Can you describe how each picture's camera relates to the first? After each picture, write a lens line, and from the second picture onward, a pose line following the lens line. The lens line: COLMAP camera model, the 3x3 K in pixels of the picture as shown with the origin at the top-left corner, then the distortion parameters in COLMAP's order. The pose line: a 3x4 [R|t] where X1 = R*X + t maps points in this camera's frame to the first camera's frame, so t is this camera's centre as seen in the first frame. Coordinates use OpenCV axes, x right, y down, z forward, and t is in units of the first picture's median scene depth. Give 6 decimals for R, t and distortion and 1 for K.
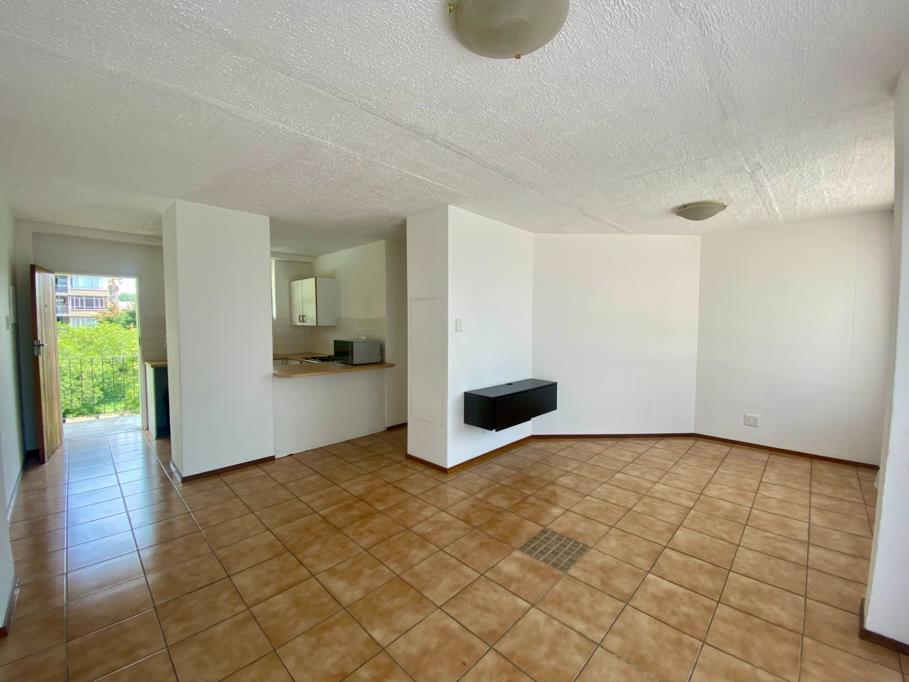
lens RADIAL K [[368.2, 0, 450.9], [0, 368.2, 338.2], [0, 0, 1]] dist [0.006987, -0.002234]
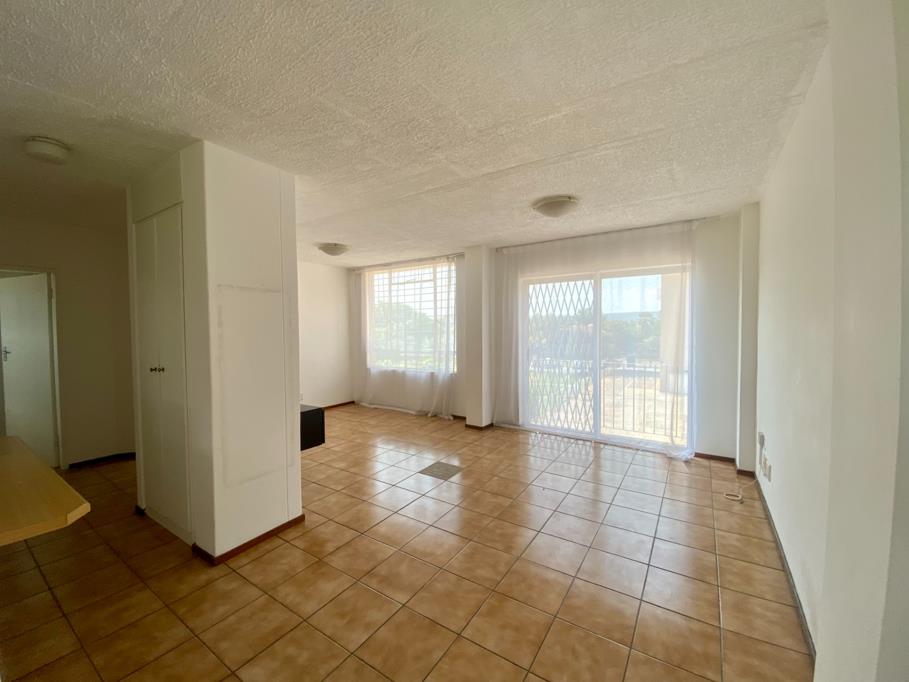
lens RADIAL K [[368.2, 0, 455.4], [0, 368.2, 340.1], [0, 0, 1]] dist [0.006987, -0.002234]
pose [[-0.190259, -0.034264, 0.981136, -0.967322], [0.057055, 0.997316, 0.045893, -0.034145], [-0.980075, 0.064710, -0.187793, 0.946686]]
